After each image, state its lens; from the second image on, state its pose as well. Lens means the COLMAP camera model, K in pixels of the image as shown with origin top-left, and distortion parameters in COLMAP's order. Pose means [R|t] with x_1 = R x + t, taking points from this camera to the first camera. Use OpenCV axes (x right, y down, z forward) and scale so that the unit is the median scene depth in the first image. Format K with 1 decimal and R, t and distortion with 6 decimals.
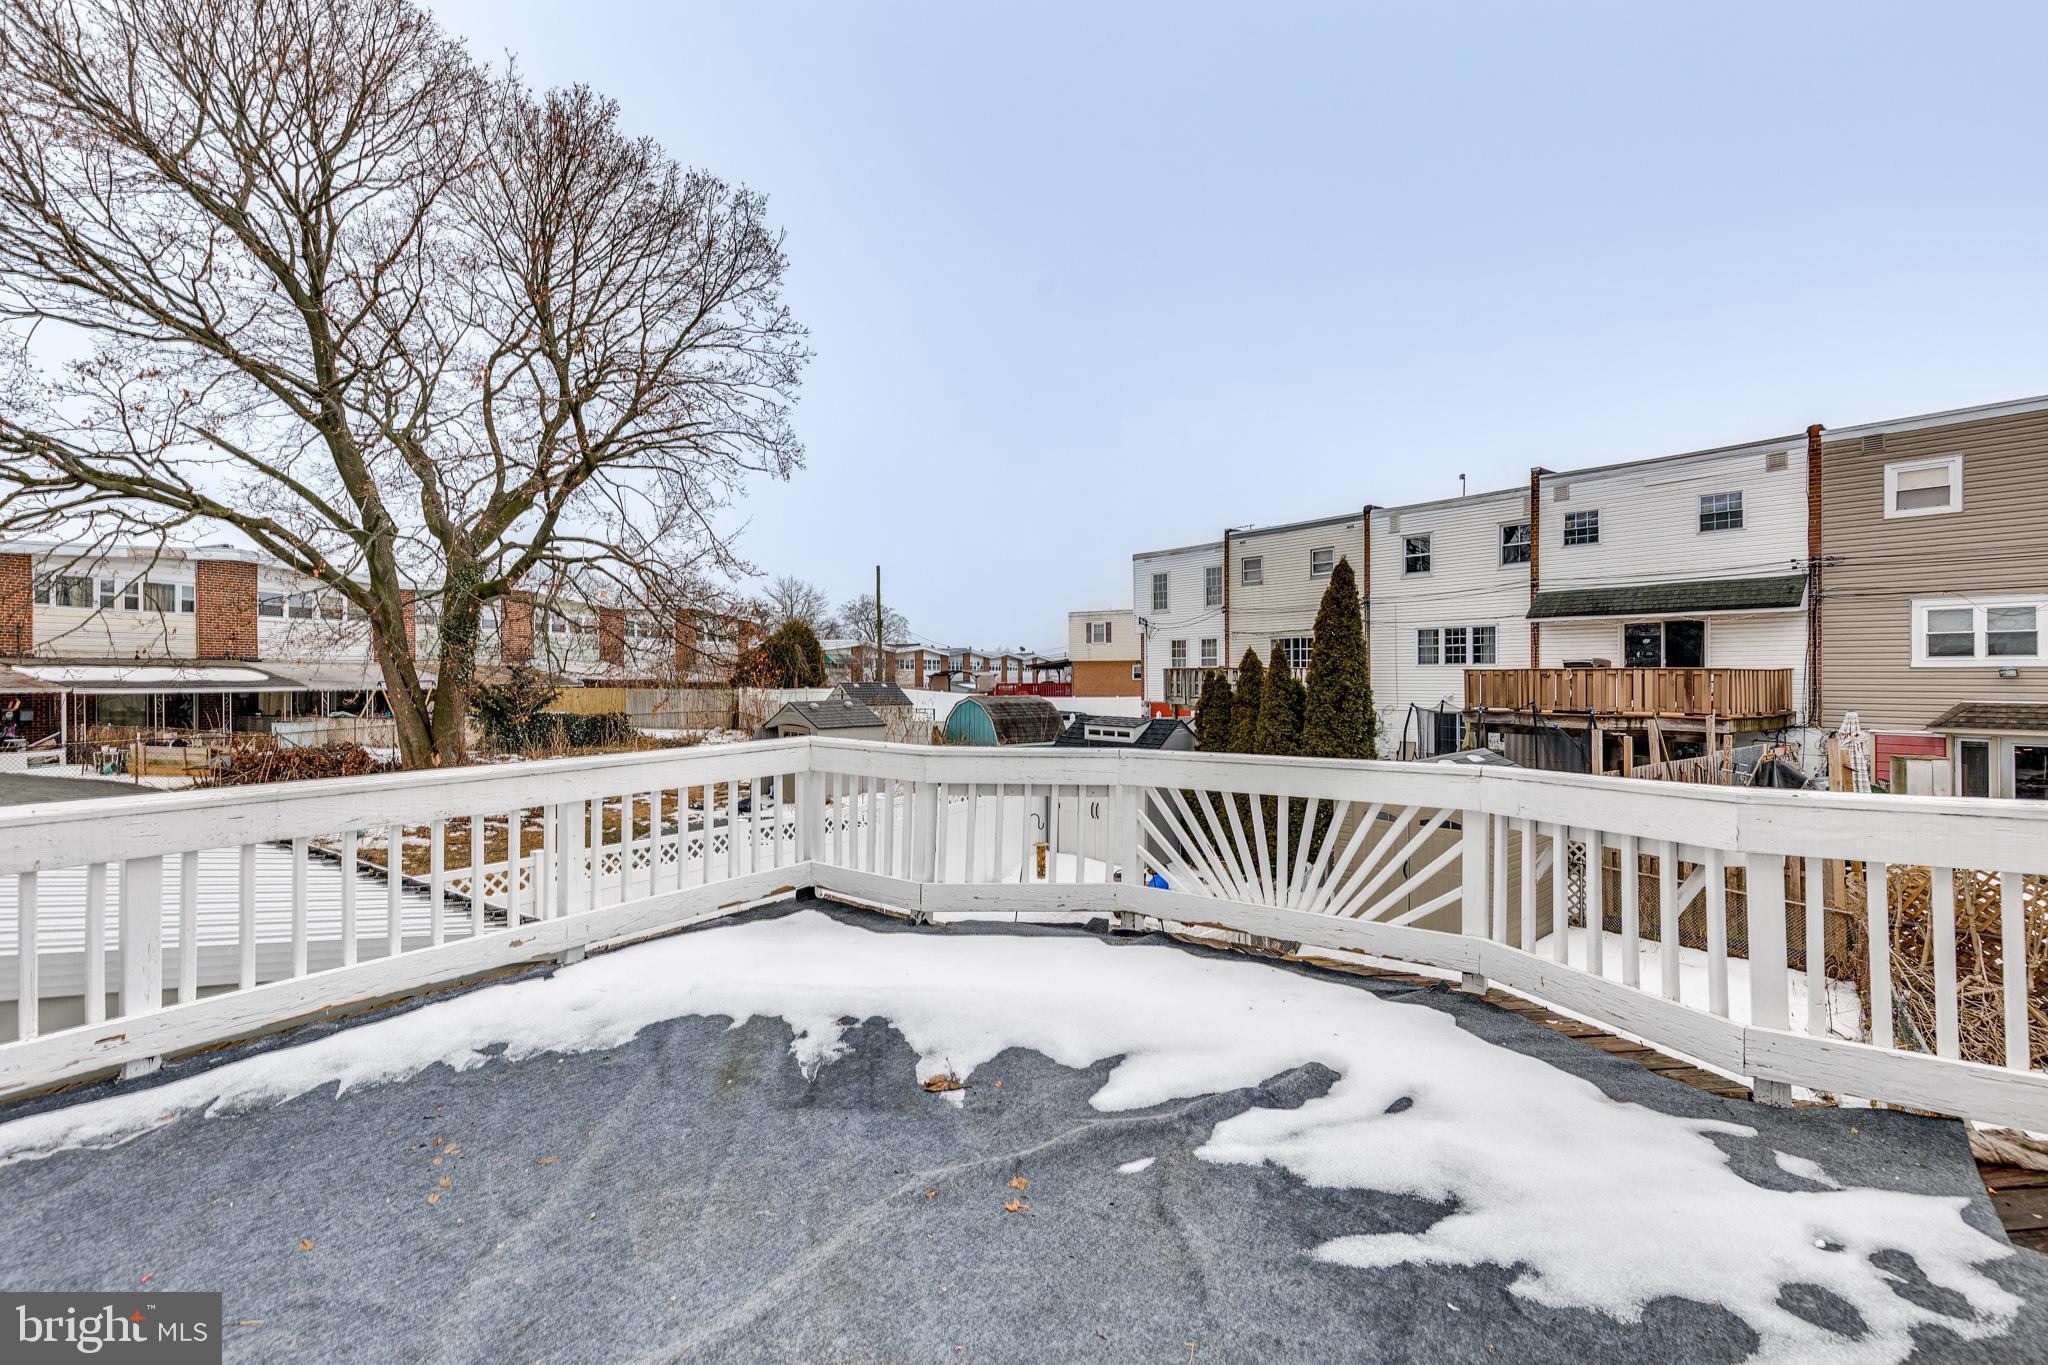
lens RADIAL K [[926.7, 0, 1026.4], [0, 926.7, 675.0], [0, 0, 1]] dist [0.005093, -0.001190]
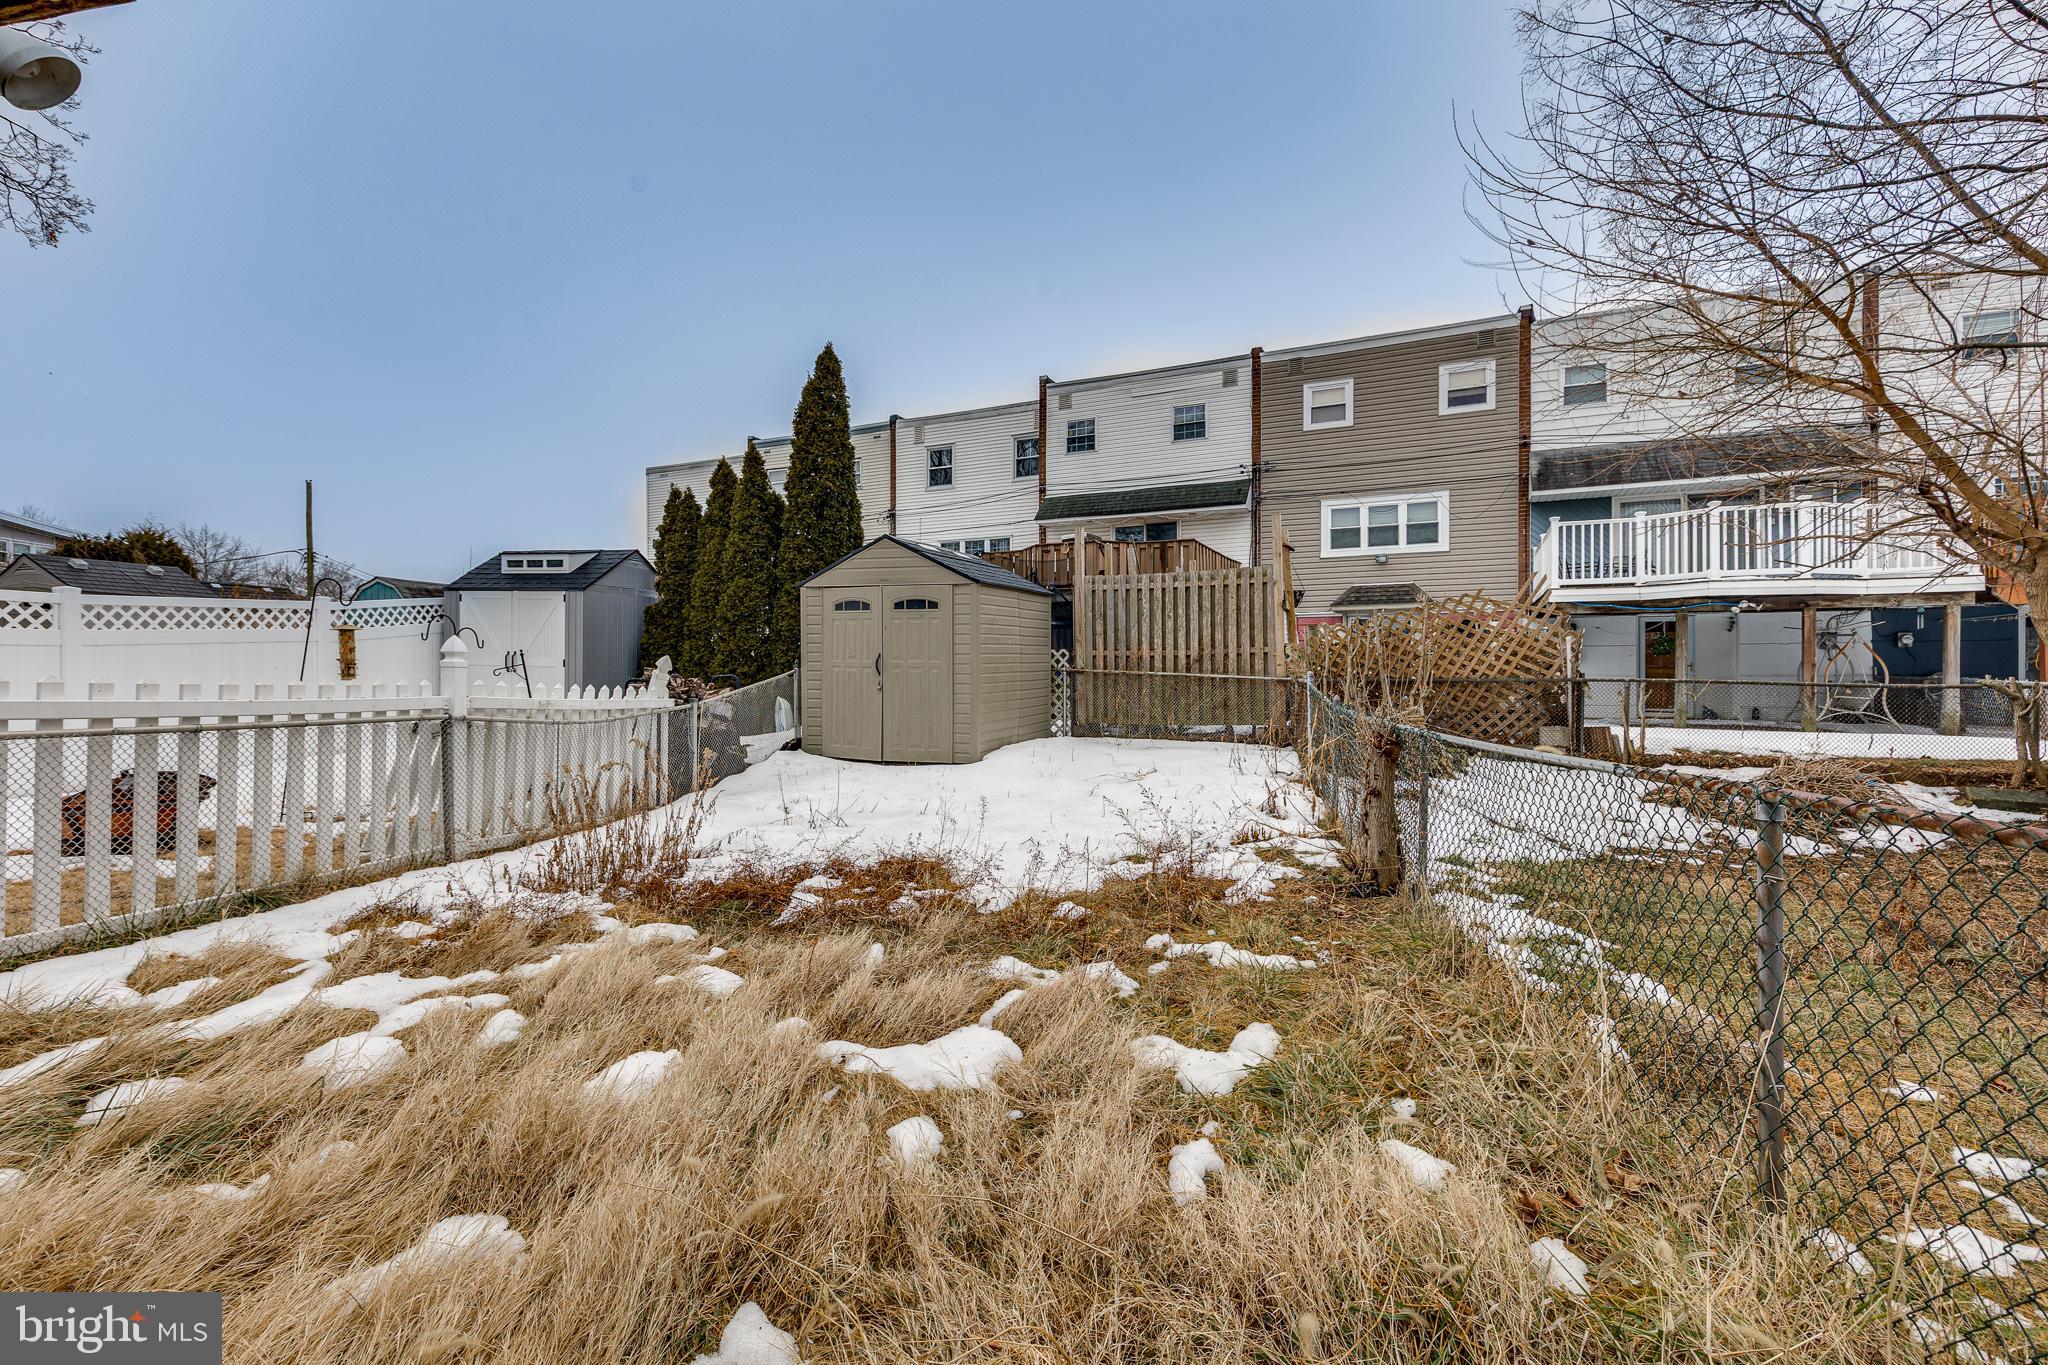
lens RADIAL K [[914.0, 0, 1030.7], [0, 914.0, 674.8], [0, 0, 1]] dist [0.005817, -0.001116]
pose [[0.892287, 0.005795, 0.451431, 0.099886], [-0.003185, 0.999974, -0.006542, 0.139020], [-0.451457, 0.004400, 0.892282, 0.129190]]
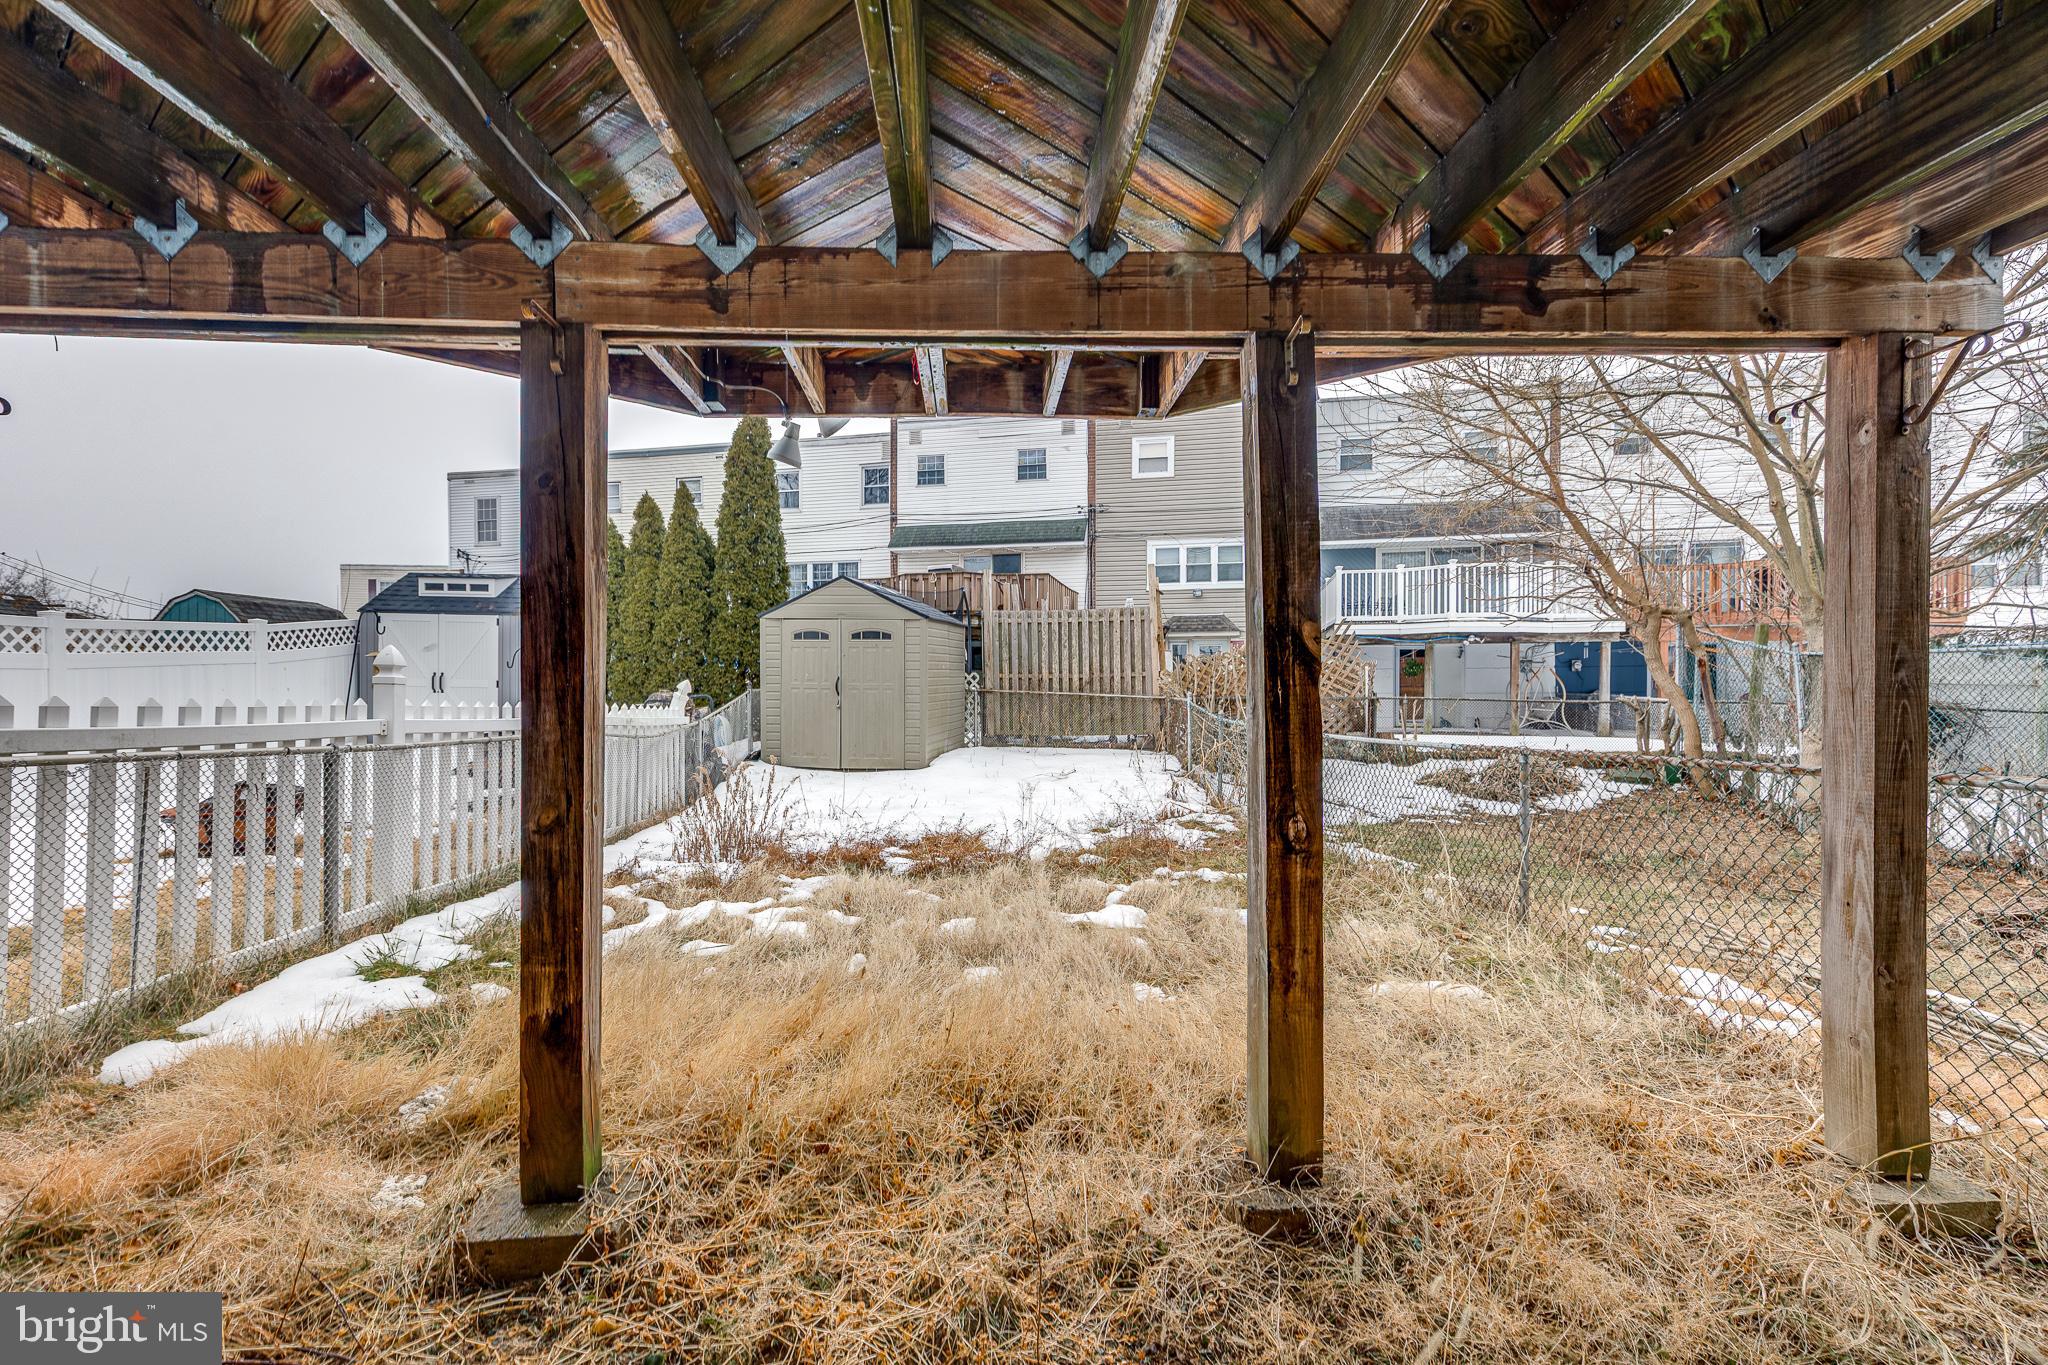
lens RADIAL K [[927.1, 0, 1020.4], [0, 927.1, 702.4], [0, 0, 1]] dist [0.009997, -0.000296]
pose [[0.770992, -0.003020, 0.636837, -0.039506], [-0.000450, 0.999986, 0.005286, 0.137434], [-0.636844, -0.004362, 0.770980, 0.078698]]
